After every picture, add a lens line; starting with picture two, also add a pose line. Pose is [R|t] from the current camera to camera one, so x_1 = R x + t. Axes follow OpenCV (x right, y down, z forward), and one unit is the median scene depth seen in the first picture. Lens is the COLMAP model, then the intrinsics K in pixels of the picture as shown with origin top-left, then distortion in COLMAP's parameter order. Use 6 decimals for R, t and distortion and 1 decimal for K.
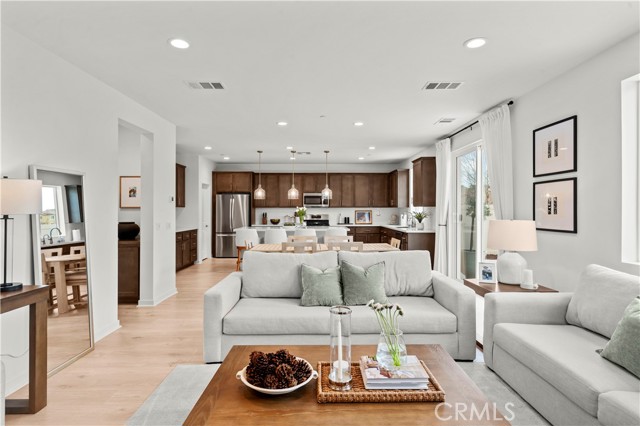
lens RADIAL K [[343.1, 0, 320.0], [0, 343.1, 213.0], [0, 0, 1]] dist [0.000444, 0.000136]
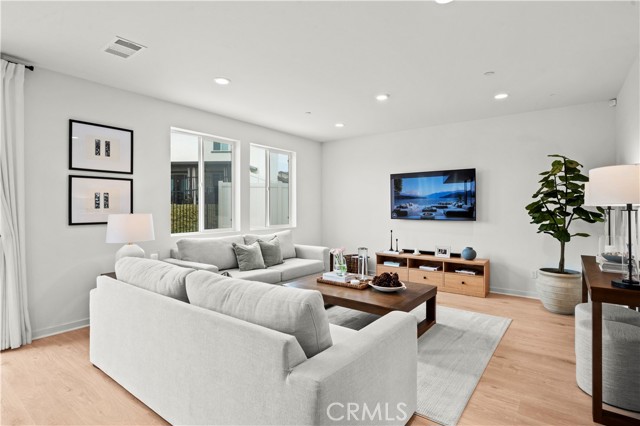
lens RADIAL K [[324.5, 0, 322.7], [0, 324.5, 204.5], [0, 0, 1]] dist [0.001679, 0.000452]
pose [[-0.797996, 0.005618, 0.602636, -0.505947], [0.007536, 0.999971, 0.000657, -0.003656], [-0.602615, 0.005066, -0.798016, 1.417437]]
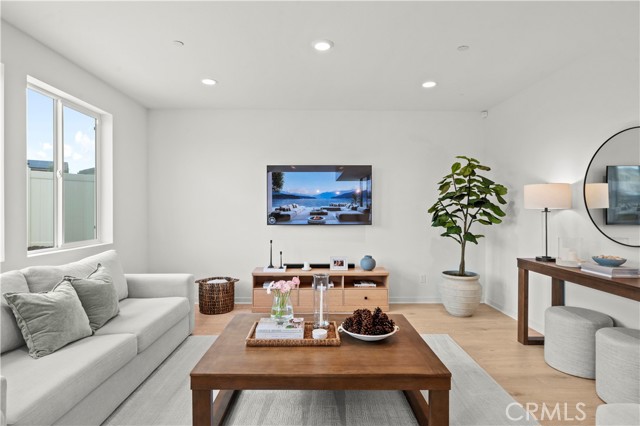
lens RADIAL K [[338.0, 0, 320.0], [0, 338.0, 213.0], [0, 0, 1]] dist [-0.002443, -0.000430]
pose [[-0.999894, -0.000297, -0.014534, 0.036054], [-0.000618, 0.999755, 0.022118, -0.001459], [0.014524, 0.022125, -0.999650, 1.176747]]
